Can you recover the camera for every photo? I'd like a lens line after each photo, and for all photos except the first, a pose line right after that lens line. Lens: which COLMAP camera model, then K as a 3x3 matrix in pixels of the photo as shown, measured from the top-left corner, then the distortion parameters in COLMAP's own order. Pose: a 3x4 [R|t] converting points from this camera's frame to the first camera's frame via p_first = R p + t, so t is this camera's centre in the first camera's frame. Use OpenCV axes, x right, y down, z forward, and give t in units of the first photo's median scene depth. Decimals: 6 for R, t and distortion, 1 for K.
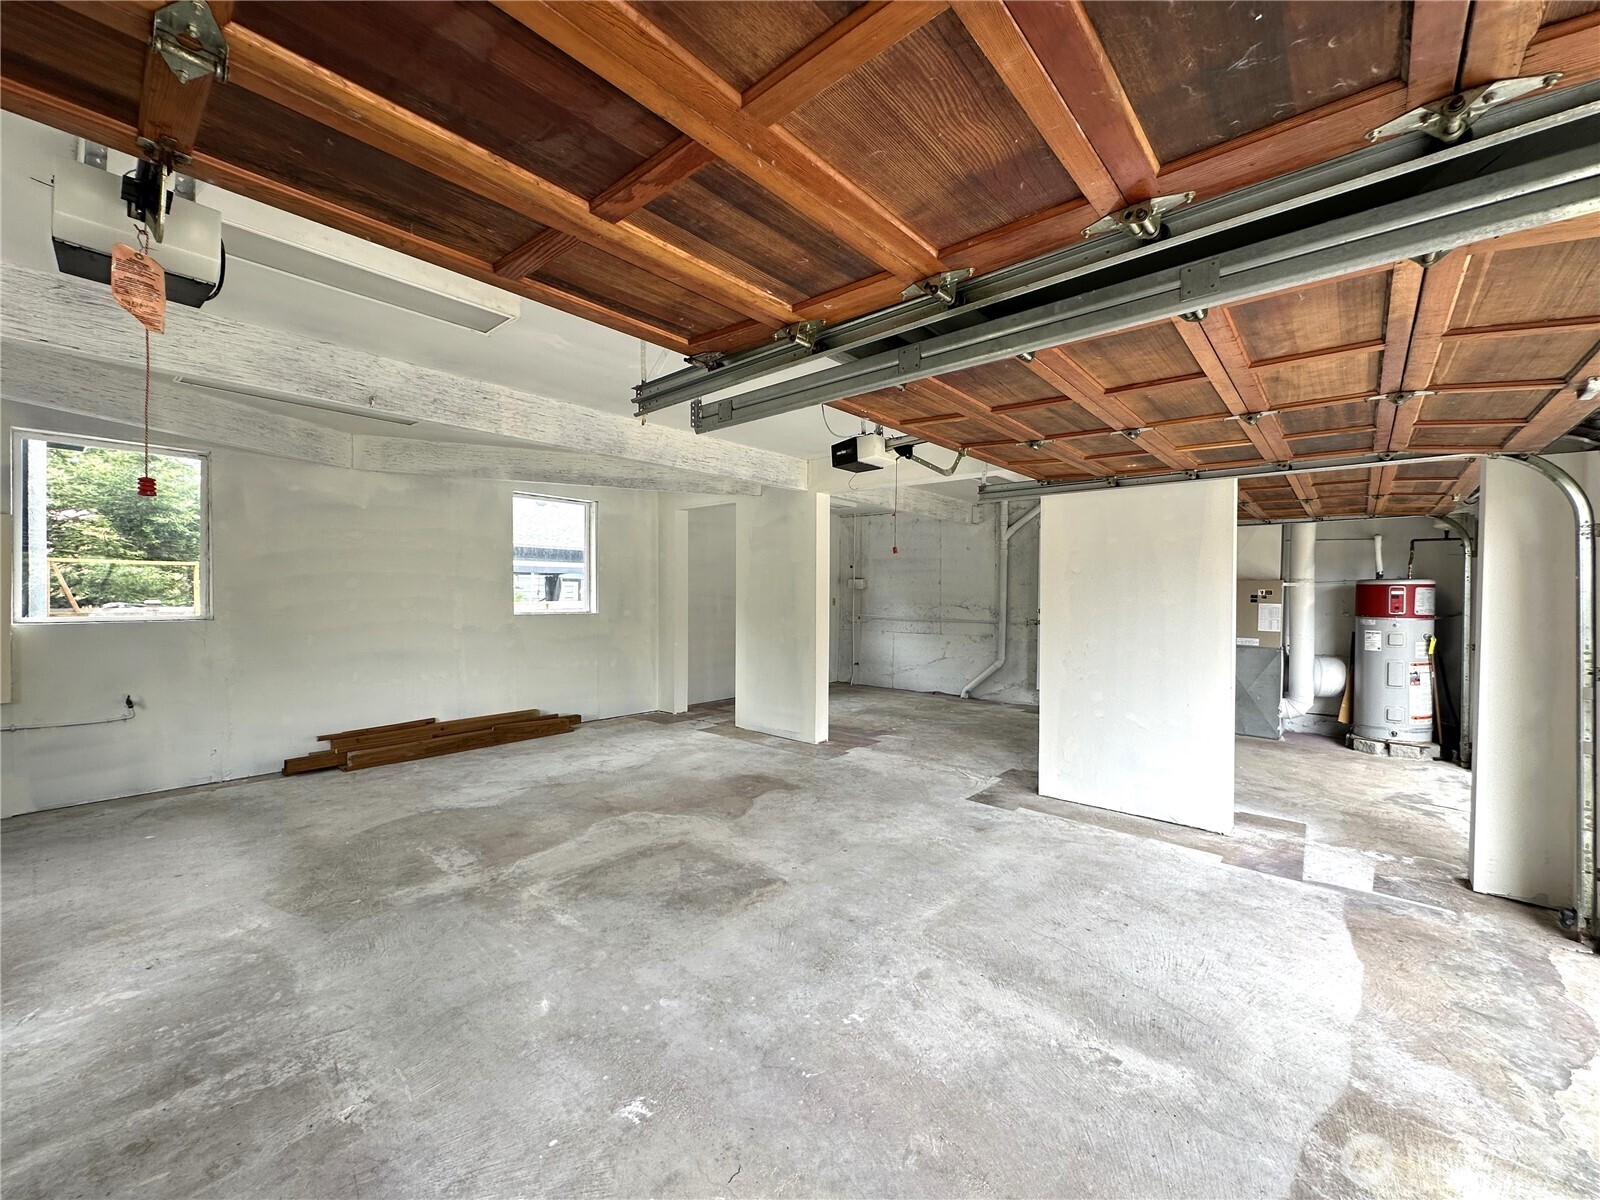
lens RADIAL K [[640.2, 0, 802.2], [0, 640.2, 598.4], [0, 0, 1]] dist [-0.004373, 0.000531]
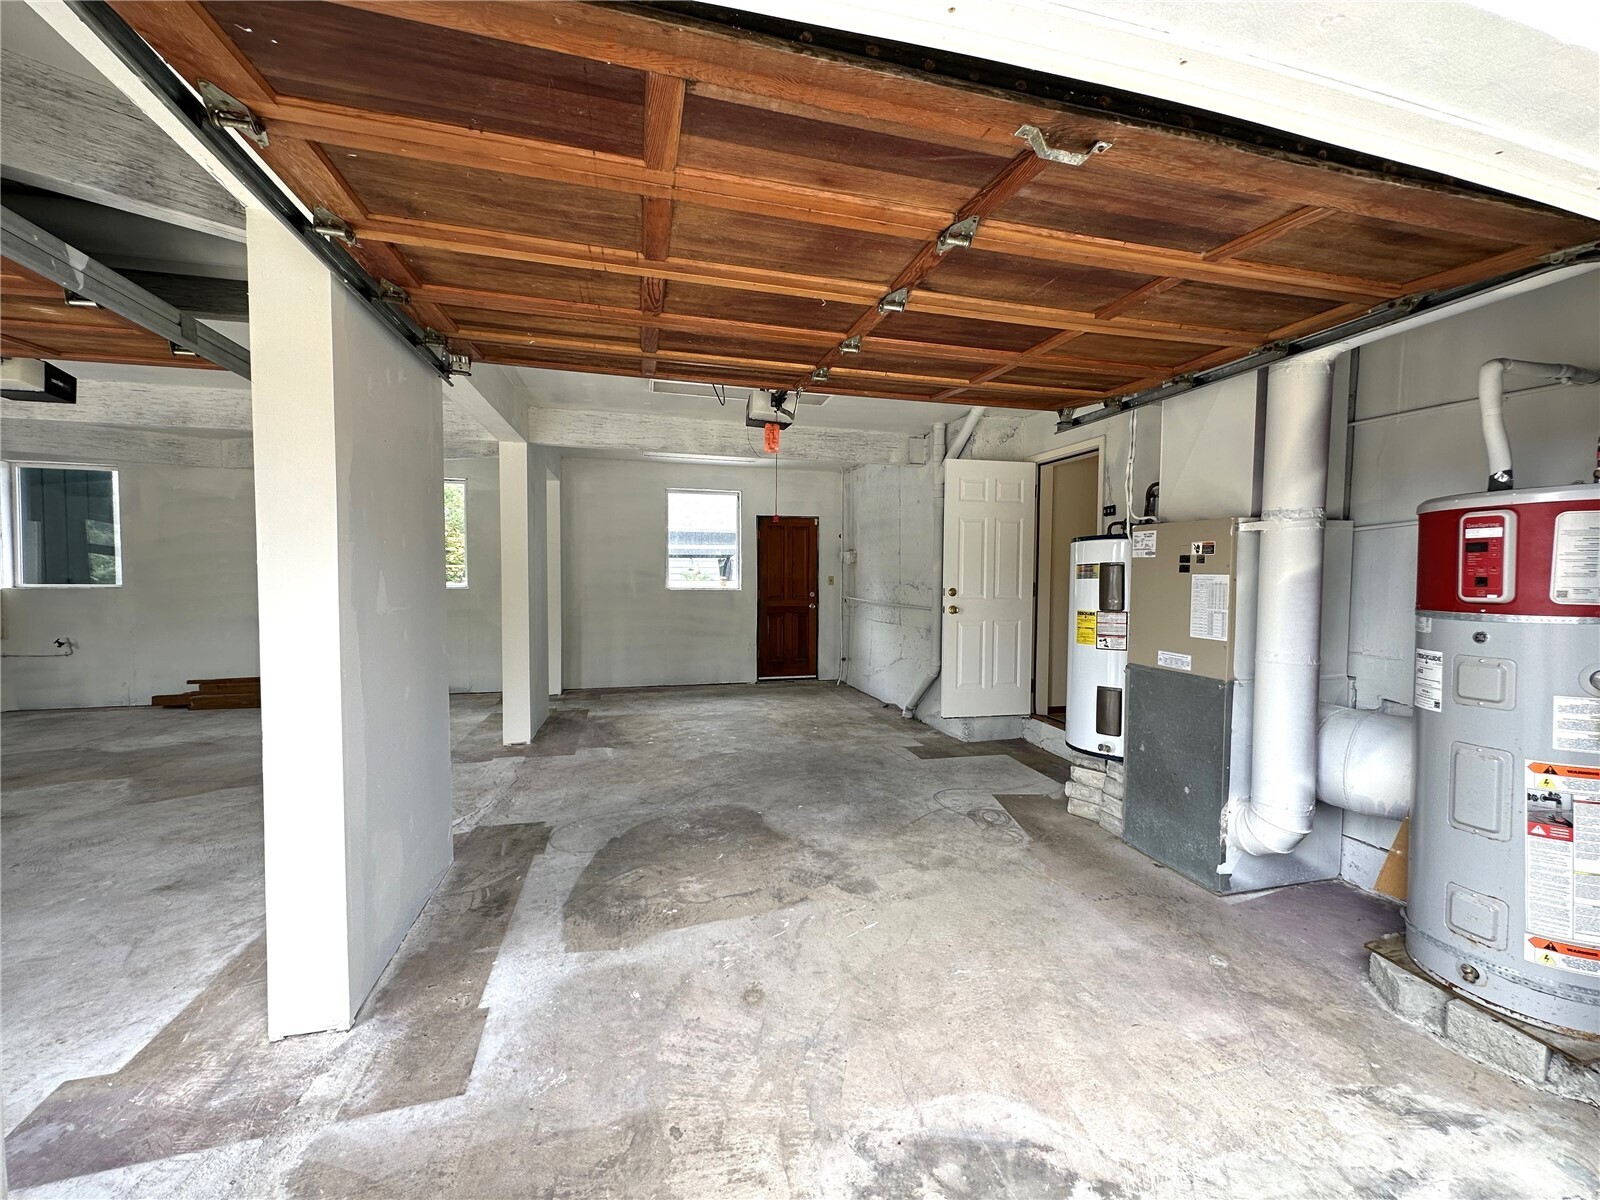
lens RADIAL K [[640.2, 0, 801.9], [0, 640.2, 598.4], [0, 0, 1]] dist [-0.004373, 0.000531]
pose [[0.824654, 0.015312, -0.565431, 0.971625], [-0.003167, 0.999743, 0.022455, 0.019787], [0.565629, -0.016727, 0.824490, 0.642203]]
